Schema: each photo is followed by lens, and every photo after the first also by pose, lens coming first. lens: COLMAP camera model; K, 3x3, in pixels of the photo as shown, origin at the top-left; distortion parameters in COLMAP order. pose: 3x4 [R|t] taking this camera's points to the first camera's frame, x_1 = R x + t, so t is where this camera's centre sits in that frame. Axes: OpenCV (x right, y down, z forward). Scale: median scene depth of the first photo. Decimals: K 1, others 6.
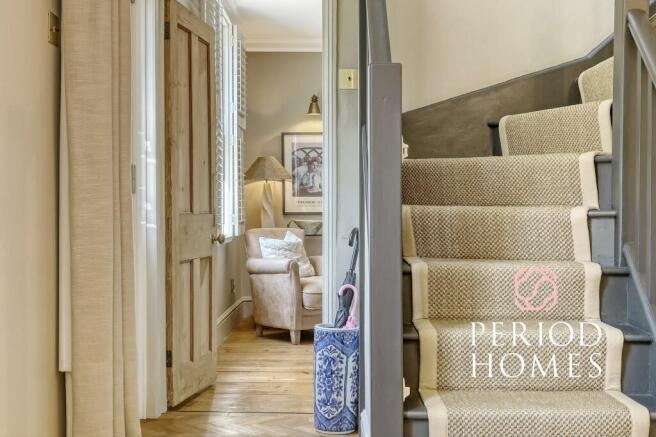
lens RADIAL K [[903.1, 0, 328.0], [0, 903.1, 218.5], [0, 0, 1]] dist [-0.018382, -0.047794]
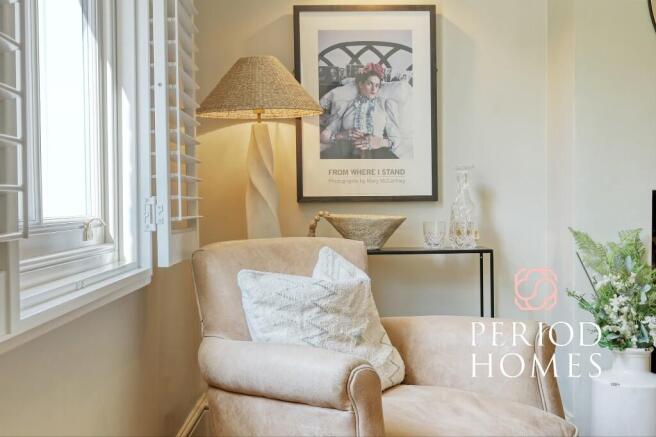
lens RADIAL K [[903.1, 0, 328.0], [0, 903.1, 218.5], [0, 0, 1]] dist [-0.018382, -0.047794]
pose [[0.999893, -0.004952, 0.013800, -0.043214], [0.004860, 0.999966, 0.006692, 0.000576], [-0.013833, -0.006624, 0.999882, 0.600973]]
